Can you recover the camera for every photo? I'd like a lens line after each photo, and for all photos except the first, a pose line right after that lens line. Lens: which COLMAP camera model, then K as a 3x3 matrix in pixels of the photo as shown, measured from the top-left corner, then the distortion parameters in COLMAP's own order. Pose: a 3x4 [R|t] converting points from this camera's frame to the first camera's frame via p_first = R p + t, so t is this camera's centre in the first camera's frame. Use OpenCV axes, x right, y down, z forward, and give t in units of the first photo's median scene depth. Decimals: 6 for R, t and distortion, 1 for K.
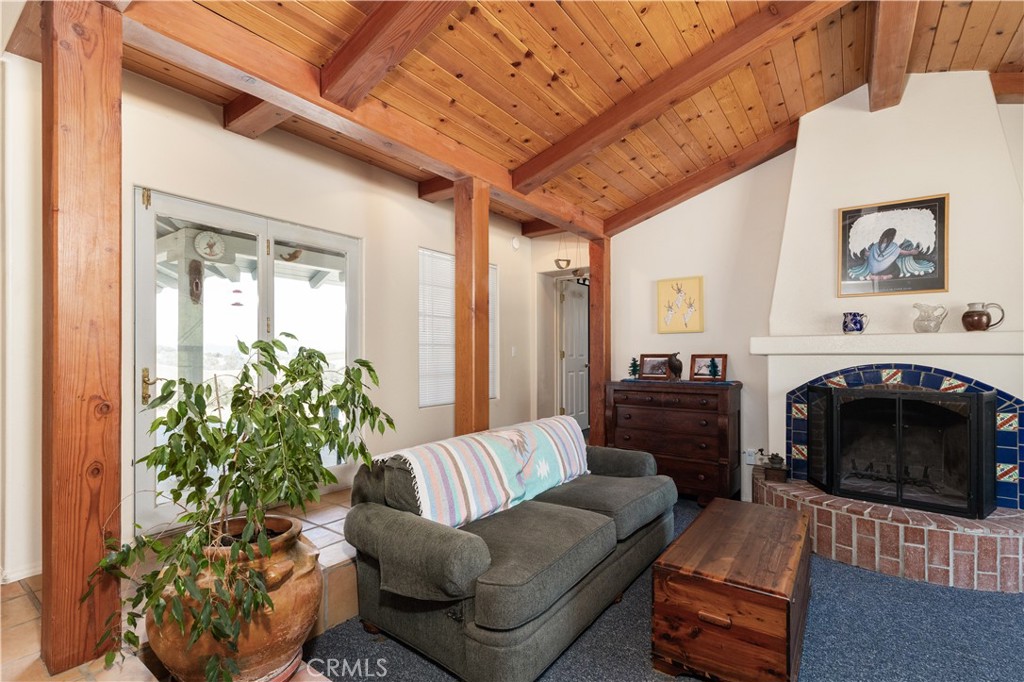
lens RADIAL K [[467.5, 0, 507.3], [0, 467.5, 354.2], [0, 0, 1]] dist [-0.000248, -0.000268]
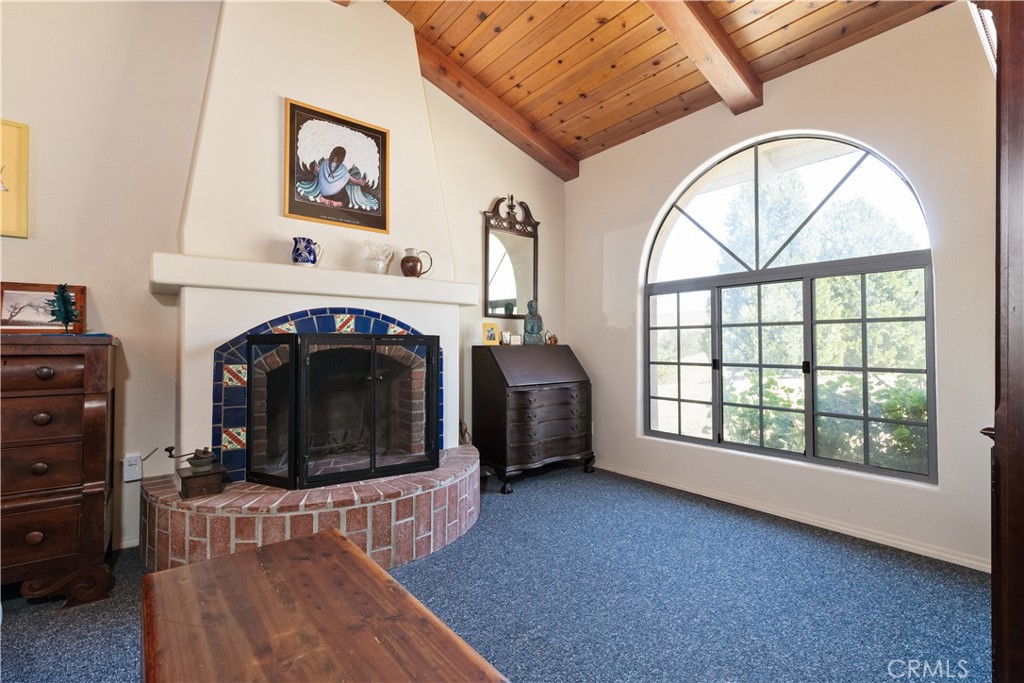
lens RADIAL K [[467.5, 0, 510.0], [0, 467.5, 336.3], [0, 0, 1]] dist [-0.000248, -0.000268]
pose [[0.266257, 0.022064, 0.963649, 0.106431], [-0.002853, 0.999752, -0.022102, 0.086407], [-0.963898, 0.003135, 0.266254, 0.492391]]
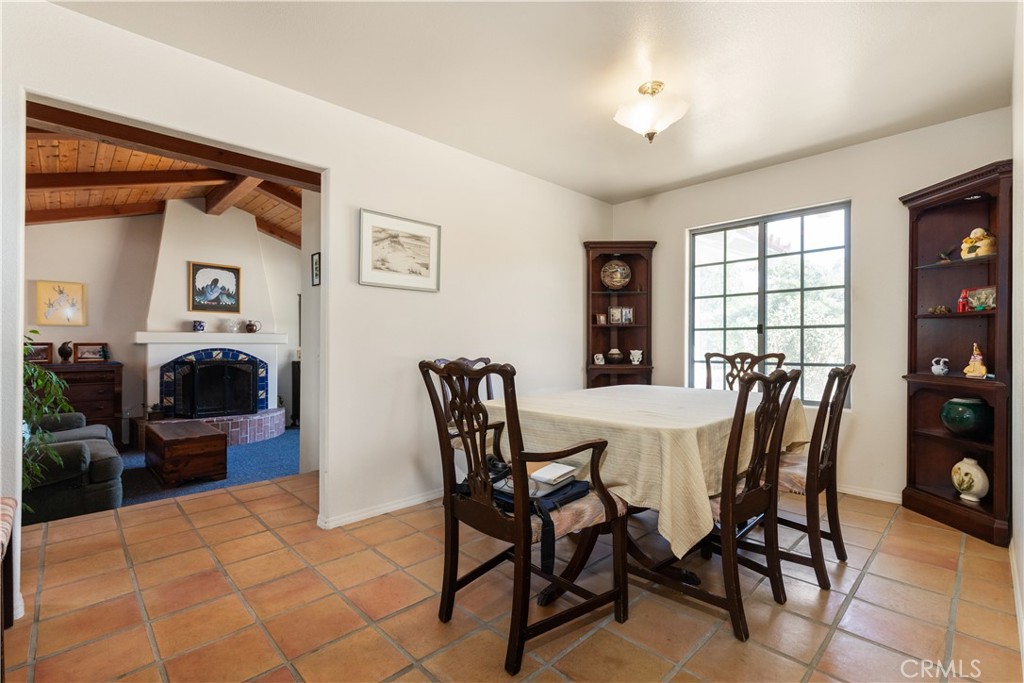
lens RADIAL K [[467.5, 0, 510.5], [0, 467.5, 342.4], [0, 0, 1]] dist [-0.000248, -0.000268]
pose [[0.173139, -0.000055, 0.984897, -0.888640], [-0.007332, 0.999972, 0.001345, -0.015412], [-0.984870, -0.007454, 0.173134, -0.547745]]
